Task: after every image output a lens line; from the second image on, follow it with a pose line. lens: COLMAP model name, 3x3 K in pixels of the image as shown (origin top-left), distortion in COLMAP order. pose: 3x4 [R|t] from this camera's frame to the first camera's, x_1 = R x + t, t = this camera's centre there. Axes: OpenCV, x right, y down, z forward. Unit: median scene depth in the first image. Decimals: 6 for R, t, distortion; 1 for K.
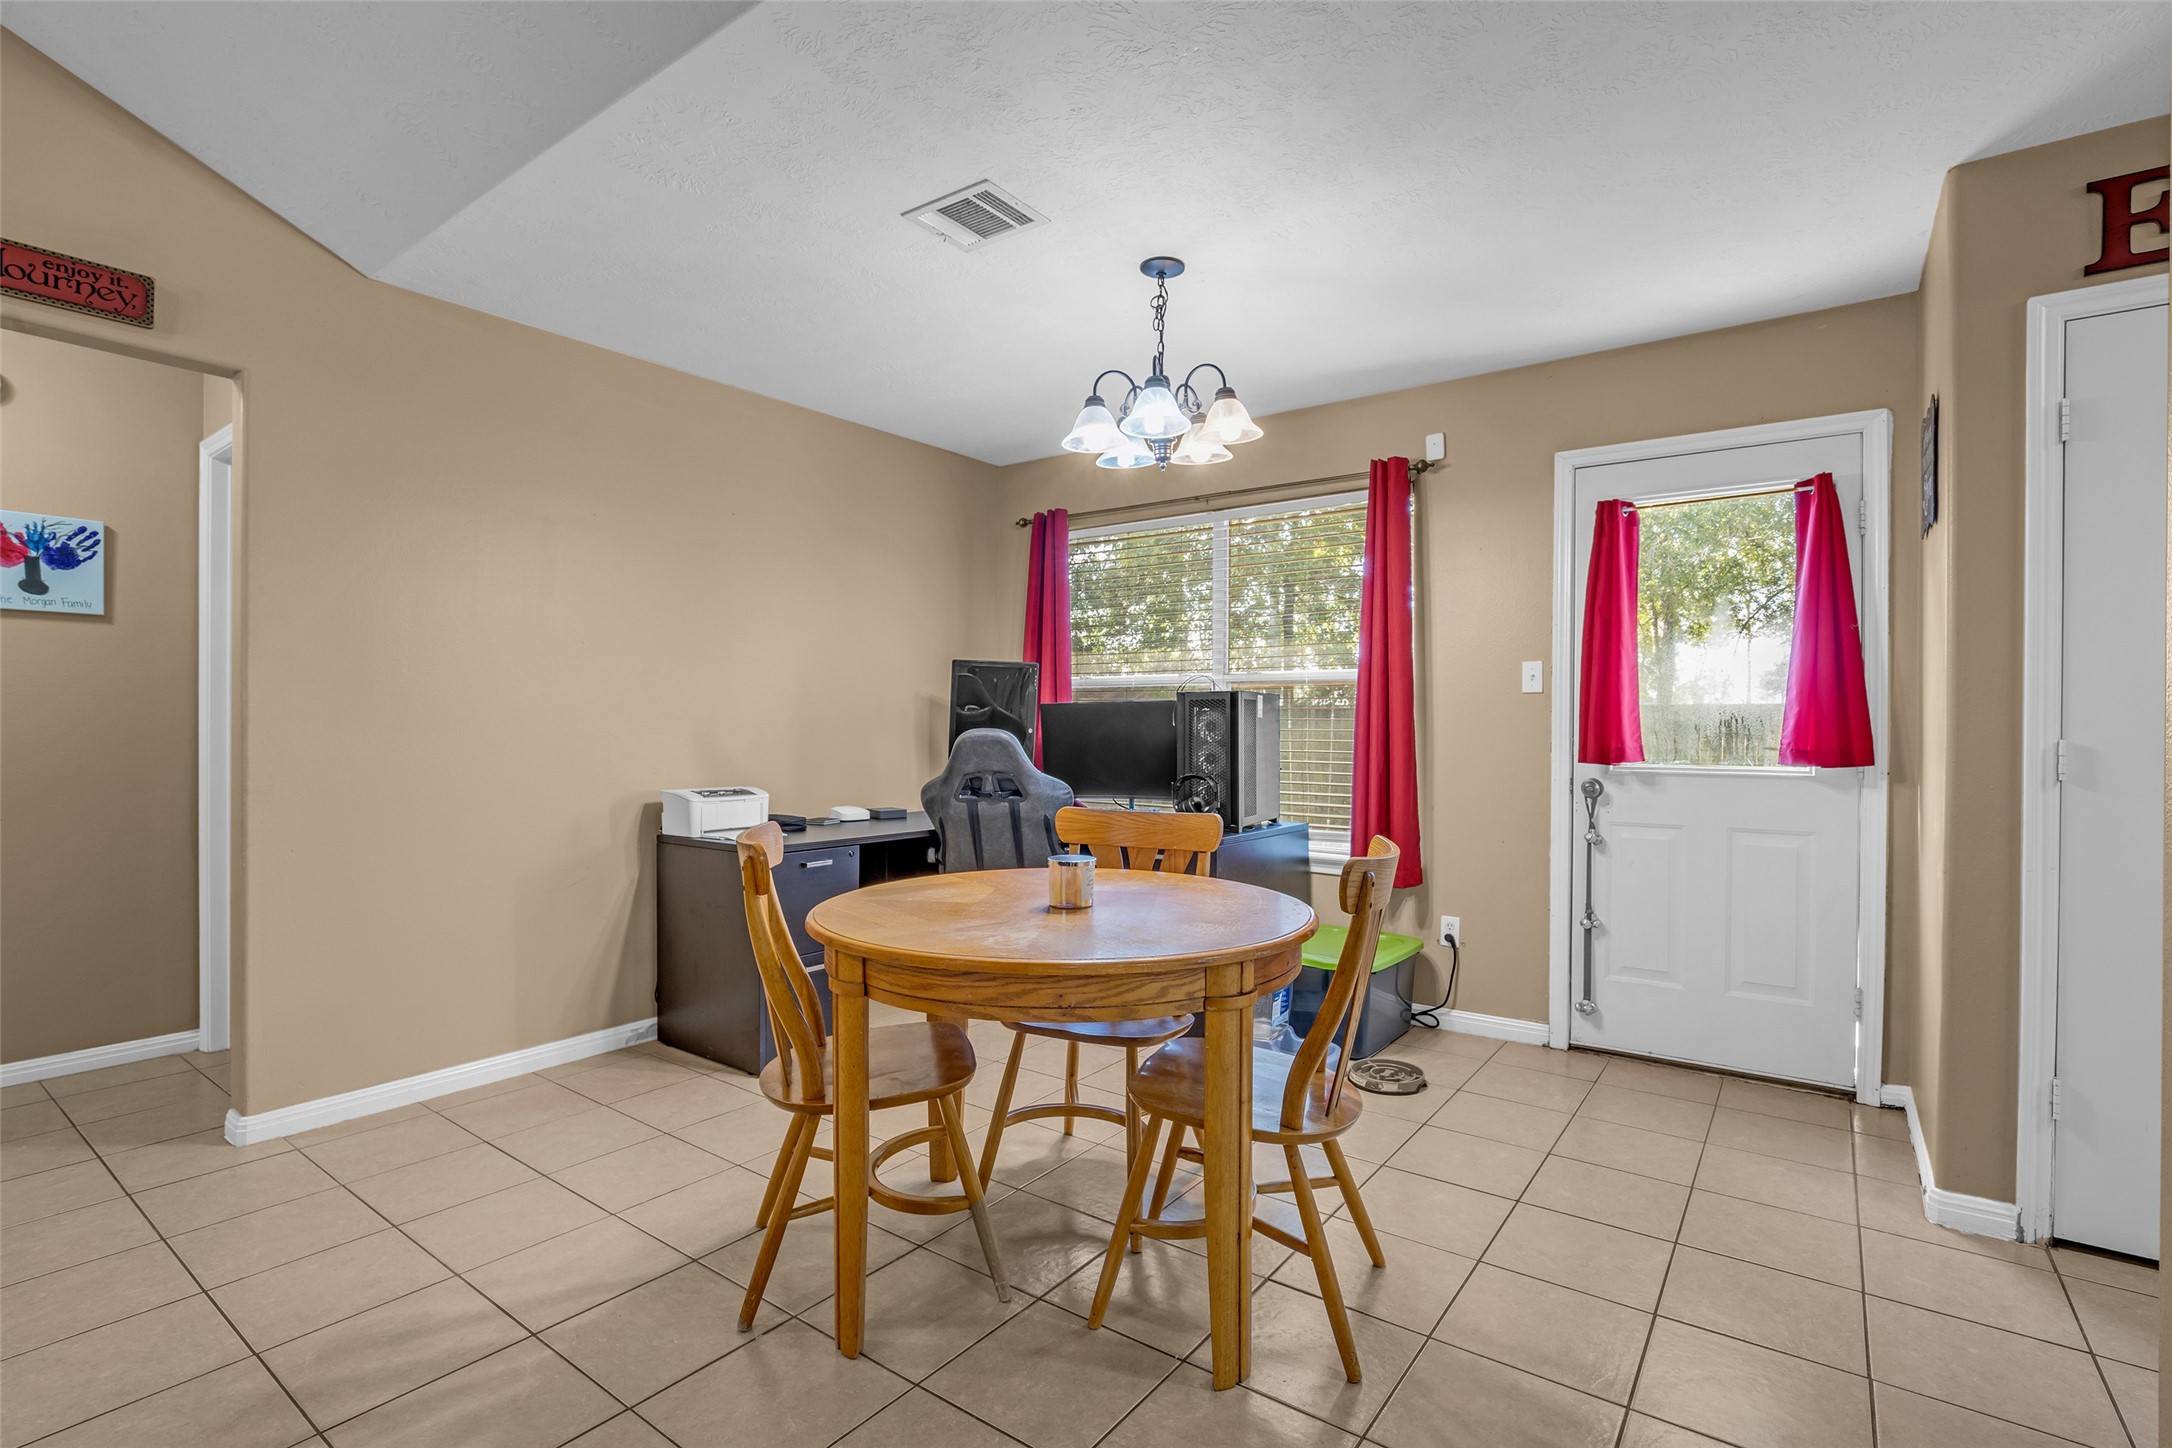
lens RADIAL K [[996.0, 0, 1077.8], [0, 996.0, 728.9], [0, 0, 1]] dist [-0.023298, 0.003915]
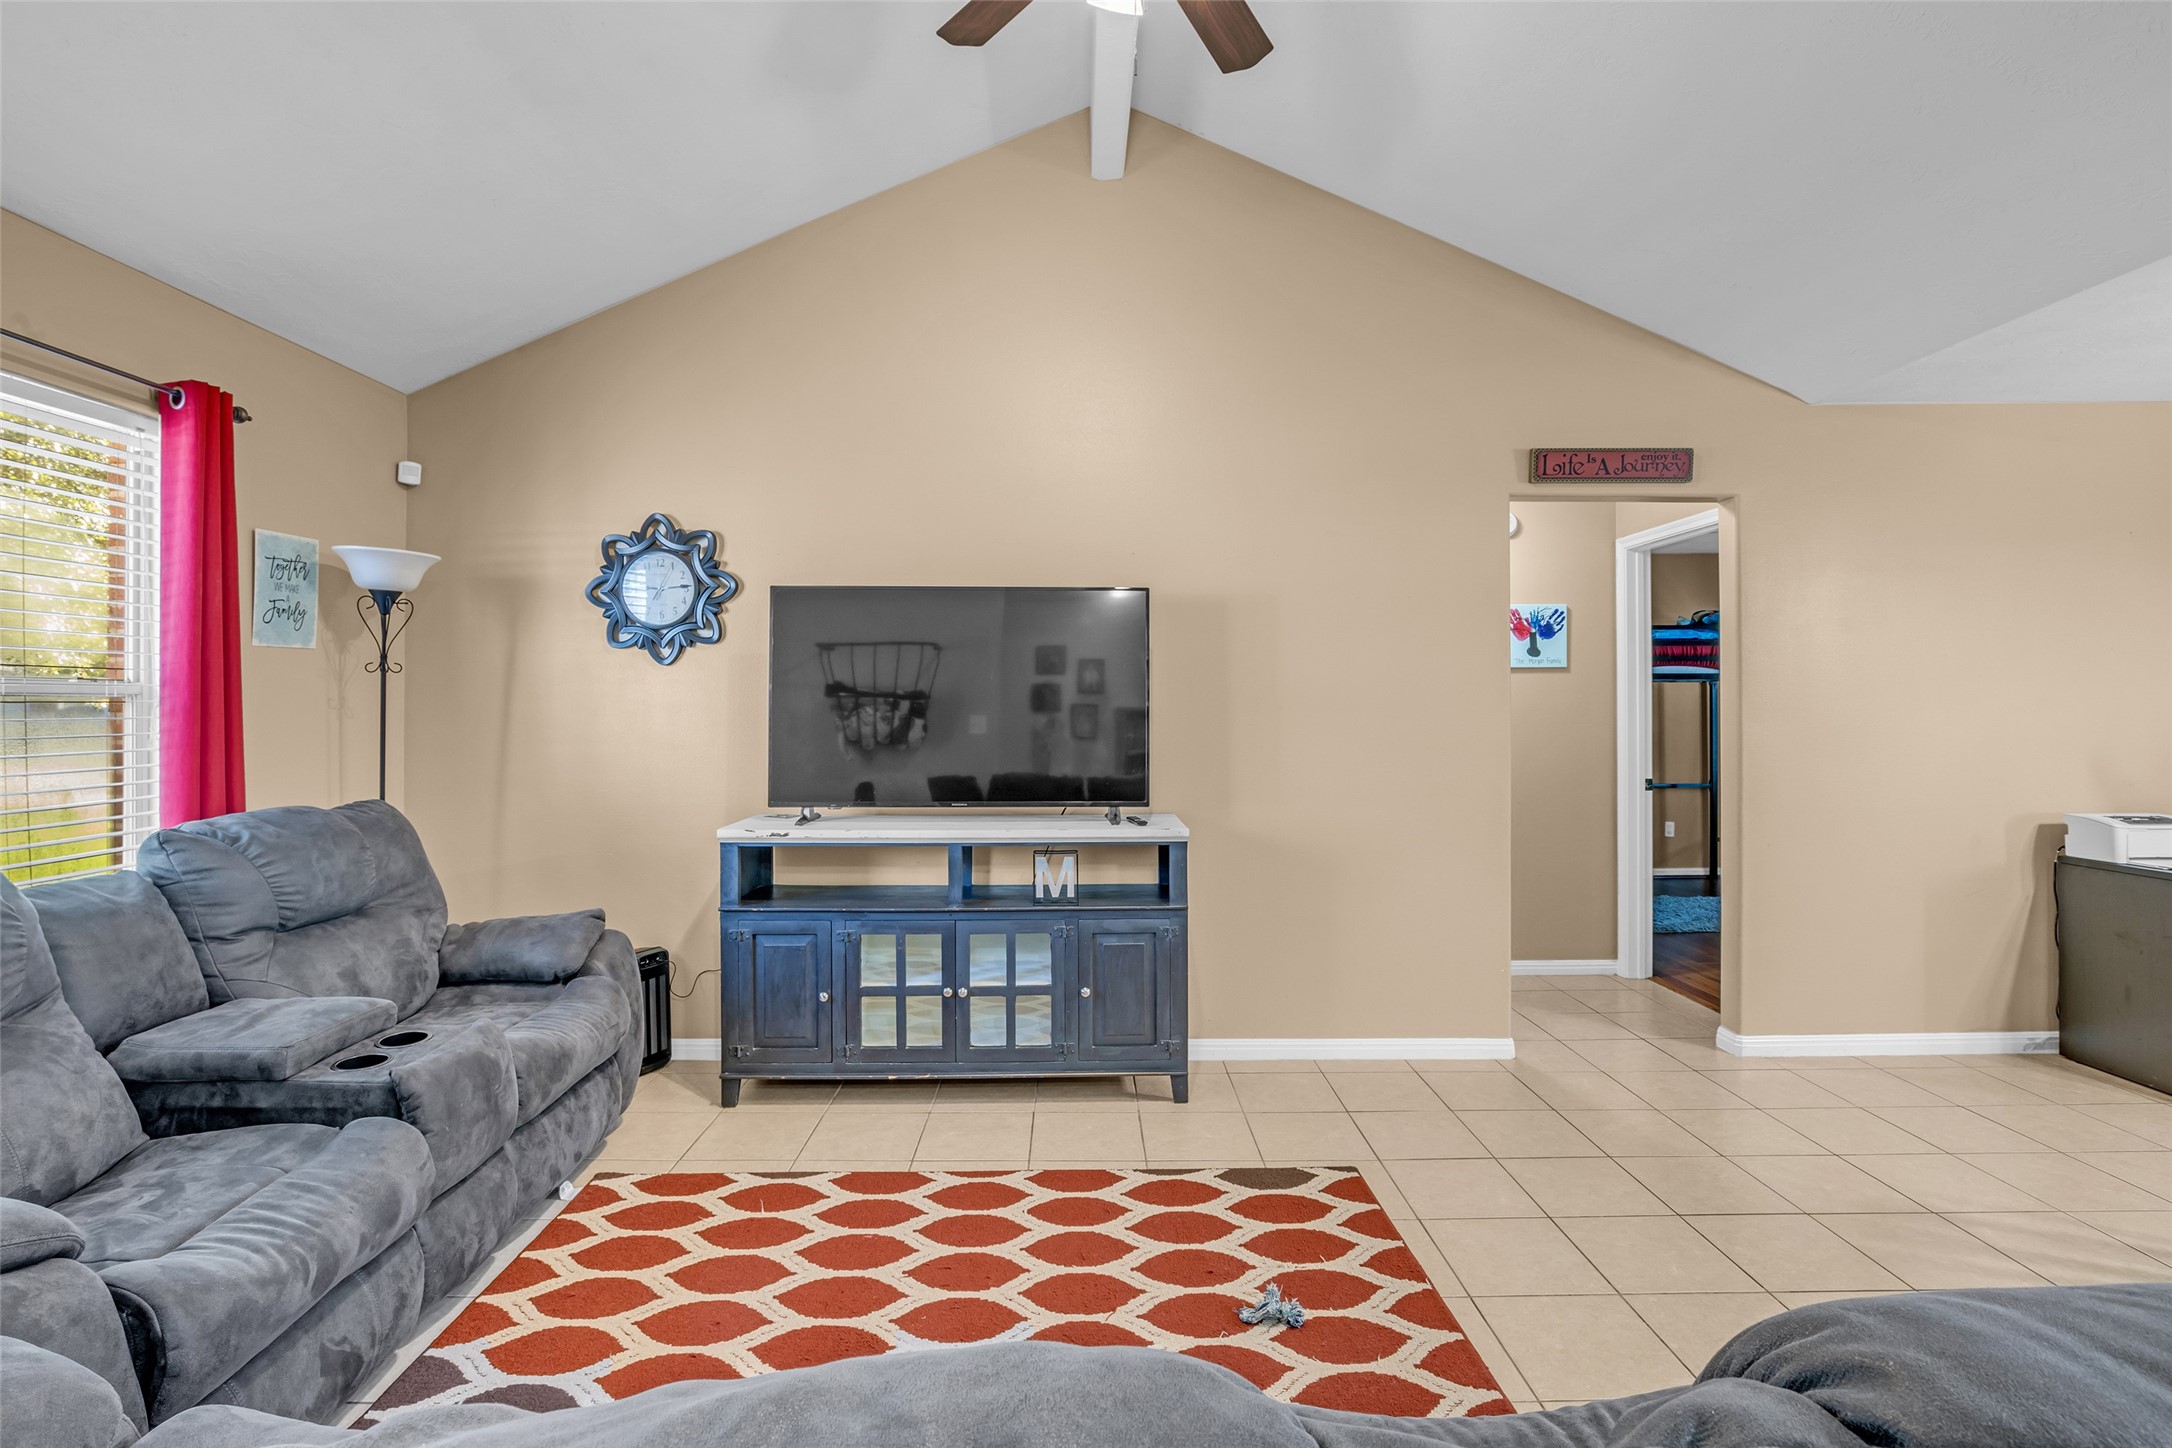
lens RADIAL K [[996.0, 0, 1099.4], [0, 996.0, 699.5], [0, 0, 1]] dist [-0.023298, 0.003915]
pose [[0.603291, -0.011883, -0.797433, -0.226984], [0.003752, 0.999920, -0.012063, -0.051258], [0.797512, 0.004286, 0.603287, -0.447233]]
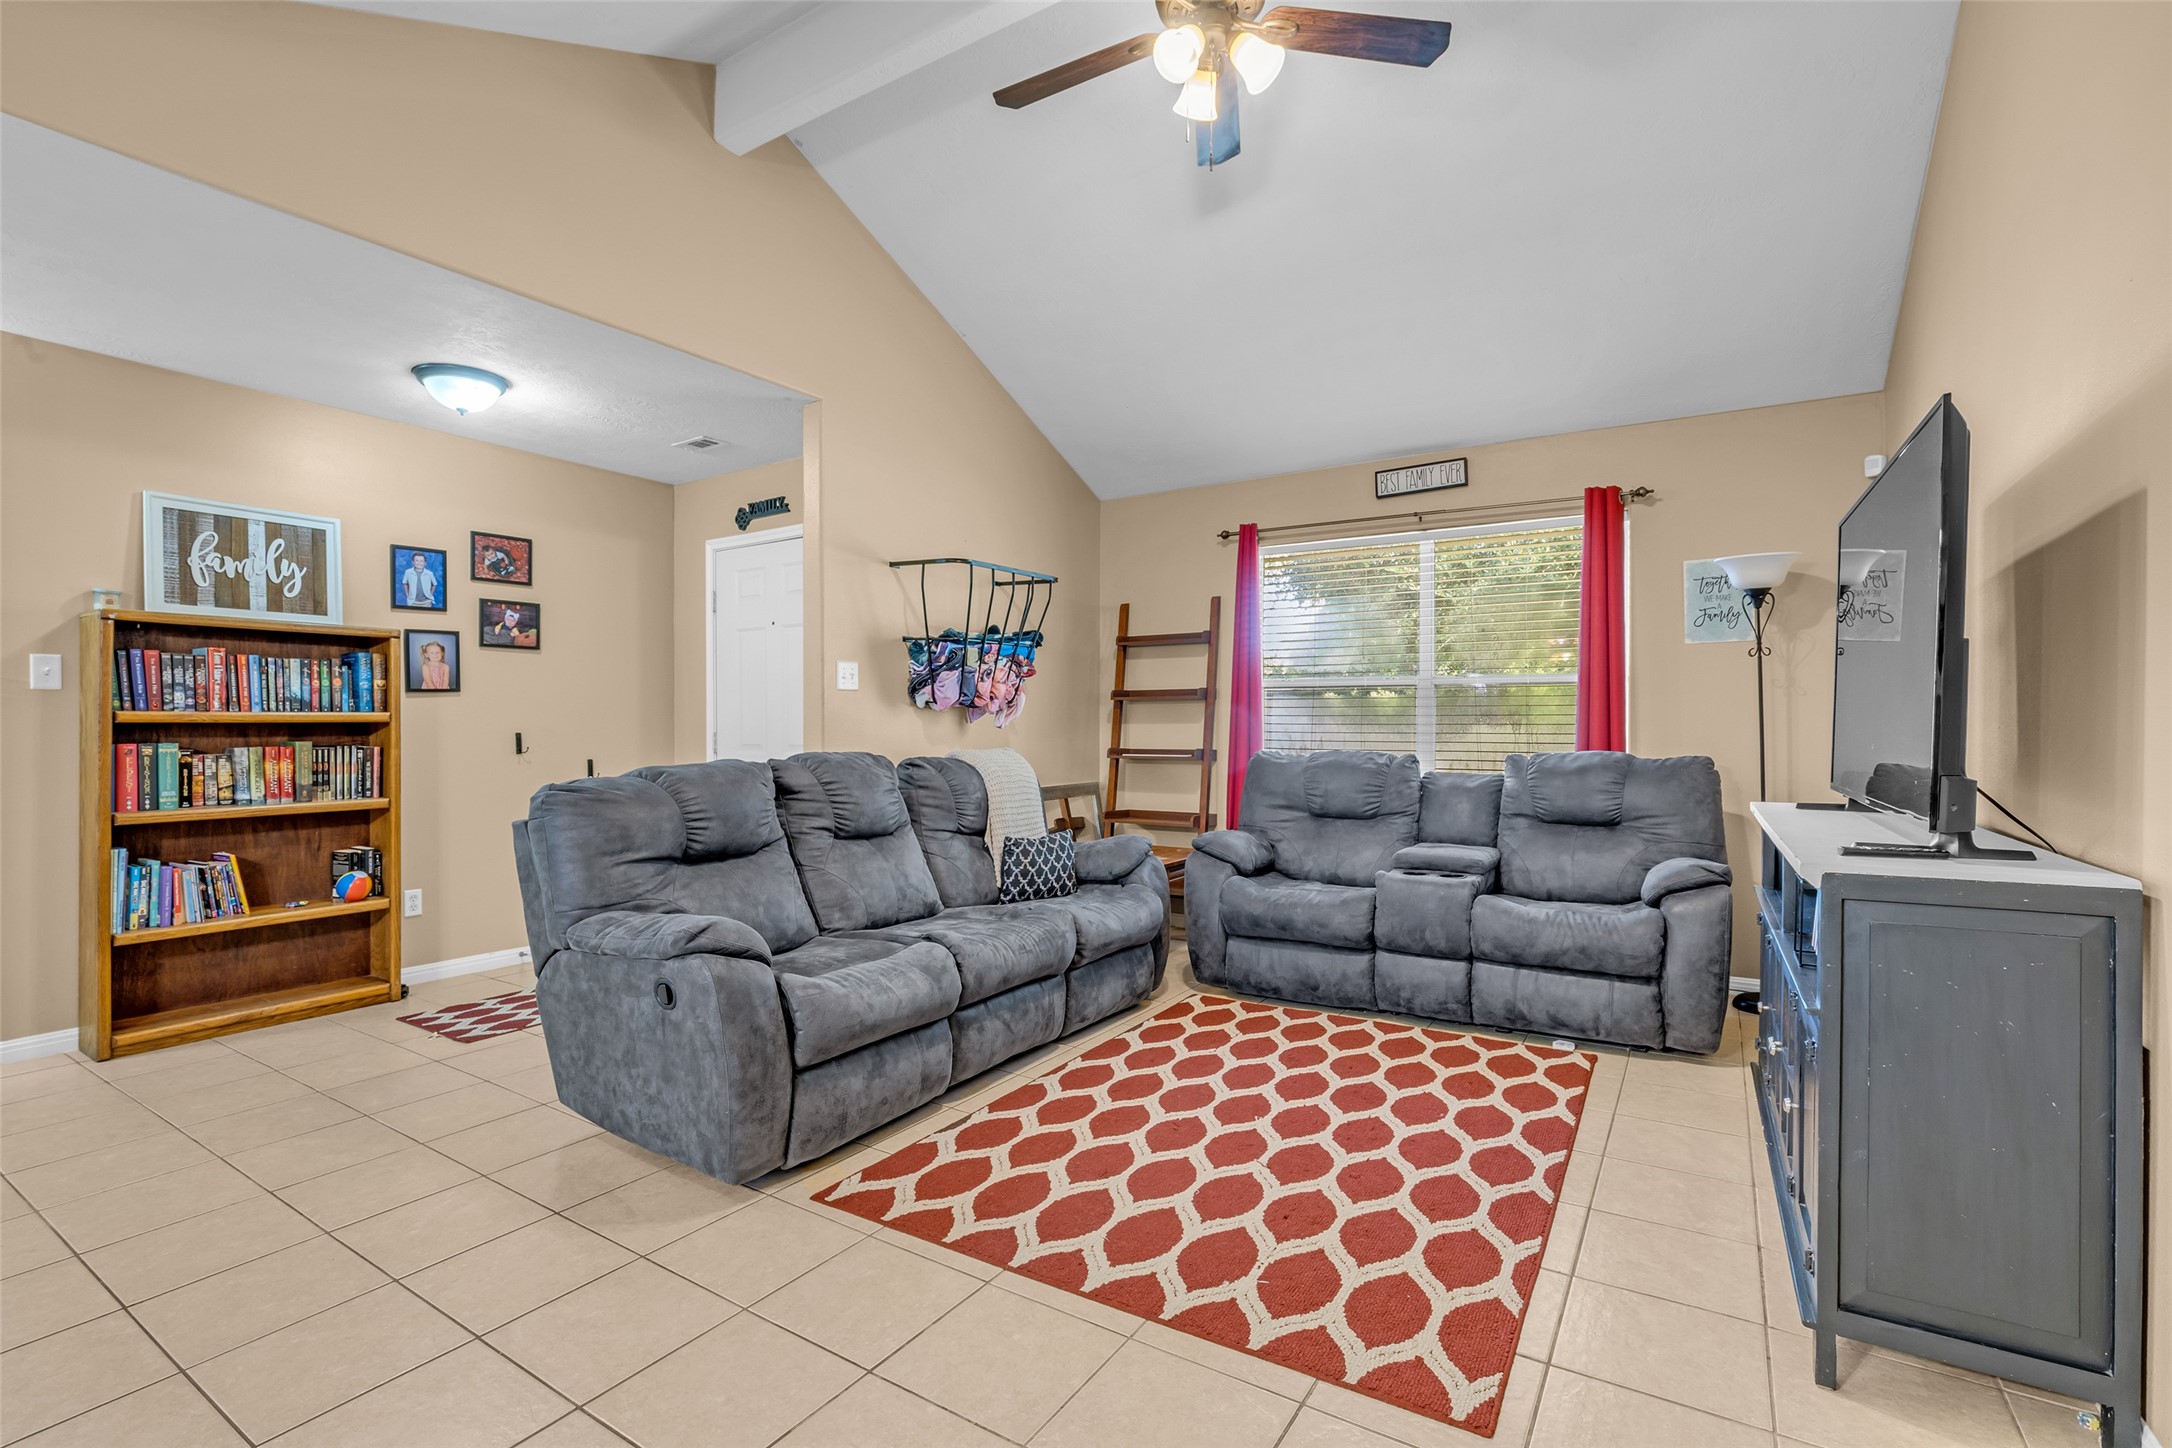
lens RADIAL K [[996.0, 0, 1078.1], [0, 996.0, 717.5], [0, 0, 1]] dist [-0.023298, 0.003915]
pose [[-0.998004, -0.010665, -0.062250, -0.535682], [-0.010518, 0.999941, -0.002691, -0.007489], [0.062275, -0.002031, -0.998057, 0.685621]]
